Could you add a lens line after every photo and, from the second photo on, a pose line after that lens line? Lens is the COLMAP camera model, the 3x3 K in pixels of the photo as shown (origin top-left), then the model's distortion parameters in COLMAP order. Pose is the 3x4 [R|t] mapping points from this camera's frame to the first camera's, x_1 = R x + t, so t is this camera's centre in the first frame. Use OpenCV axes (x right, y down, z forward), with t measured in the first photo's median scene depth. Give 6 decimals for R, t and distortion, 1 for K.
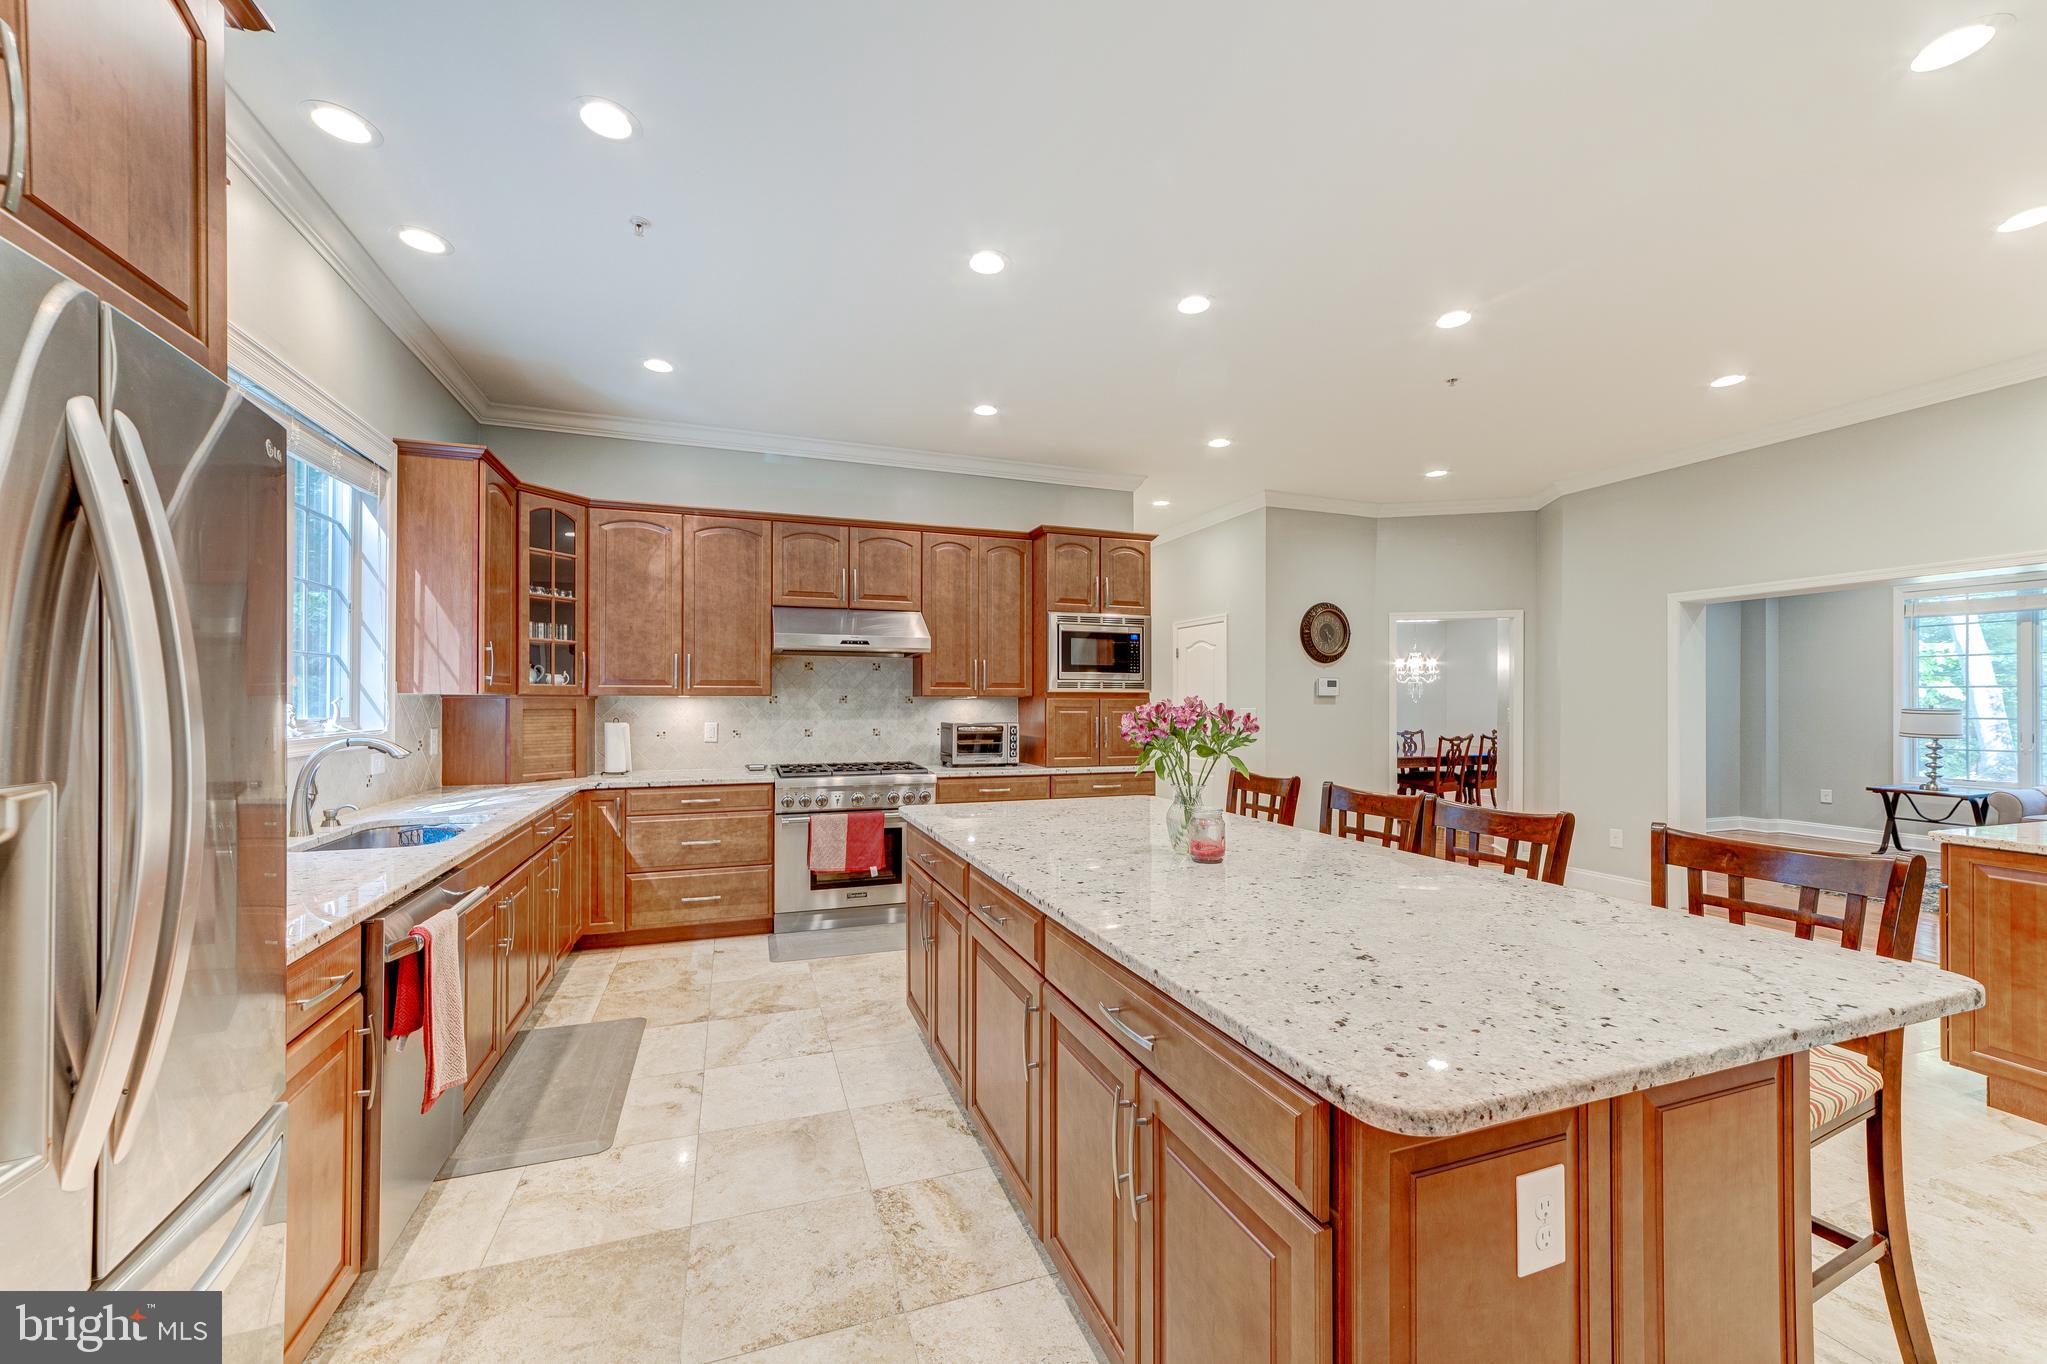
lens RADIAL K [[795.2, 0, 1010.0], [0, 795.2, 694.8], [0, 0, 1]] dist [-0.007241, 0.004571]
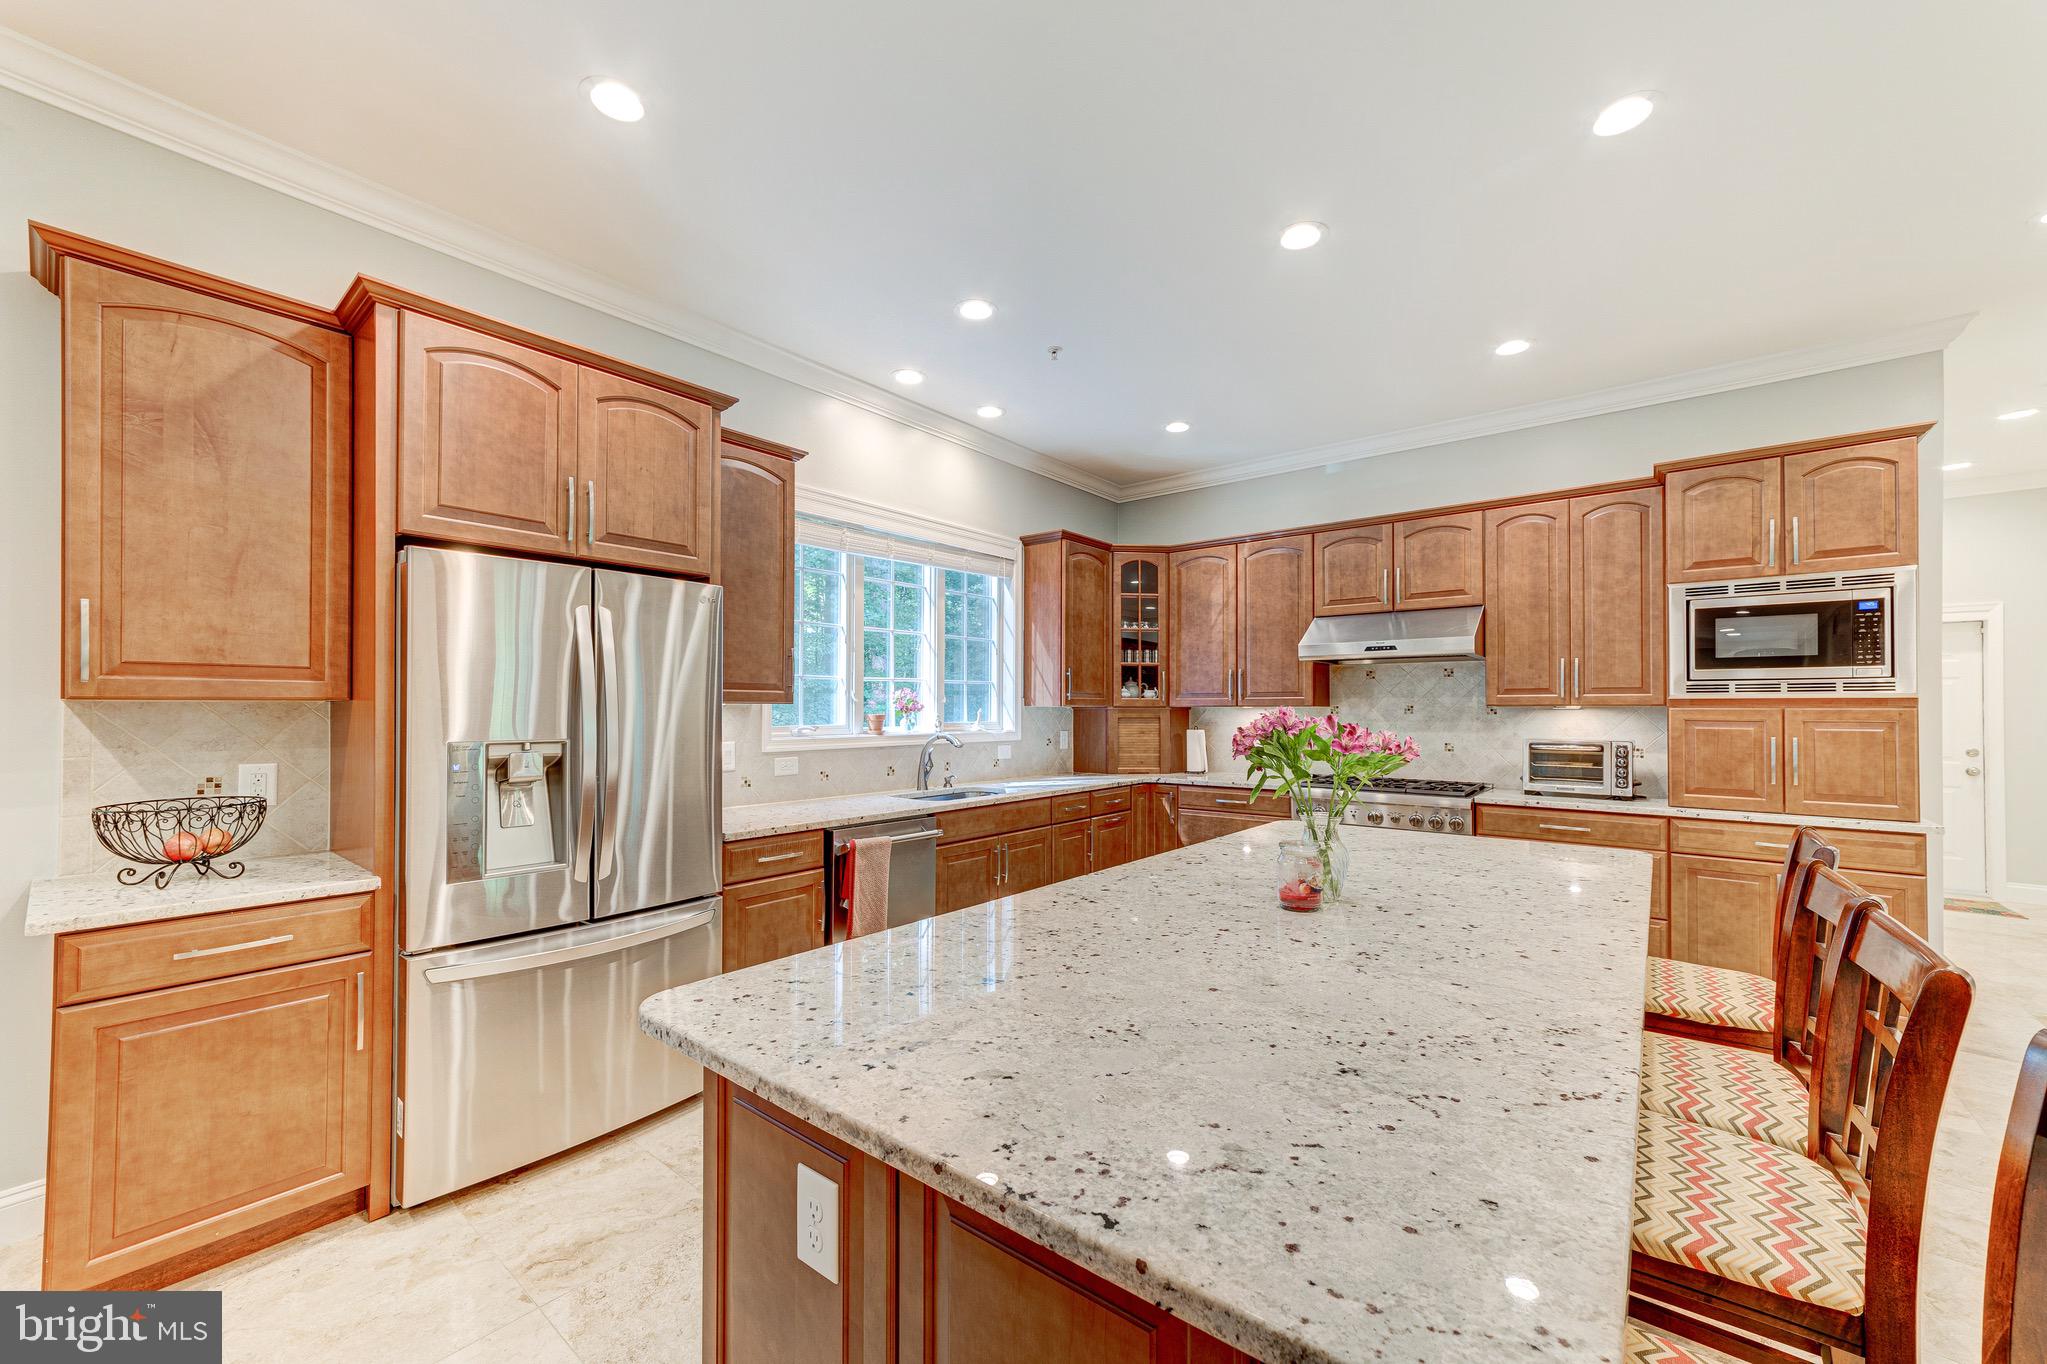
lens RADIAL K [[795.2, 0, 1012.0], [0, 795.2, 696.5], [0, 0, 1]] dist [-0.007241, 0.004571]
pose [[0.517695, -0.015095, -0.855432, 0.357820], [0.006570, 0.999885, -0.013668, 0.000107], [0.855540, 0.001456, 0.517734, 0.145329]]
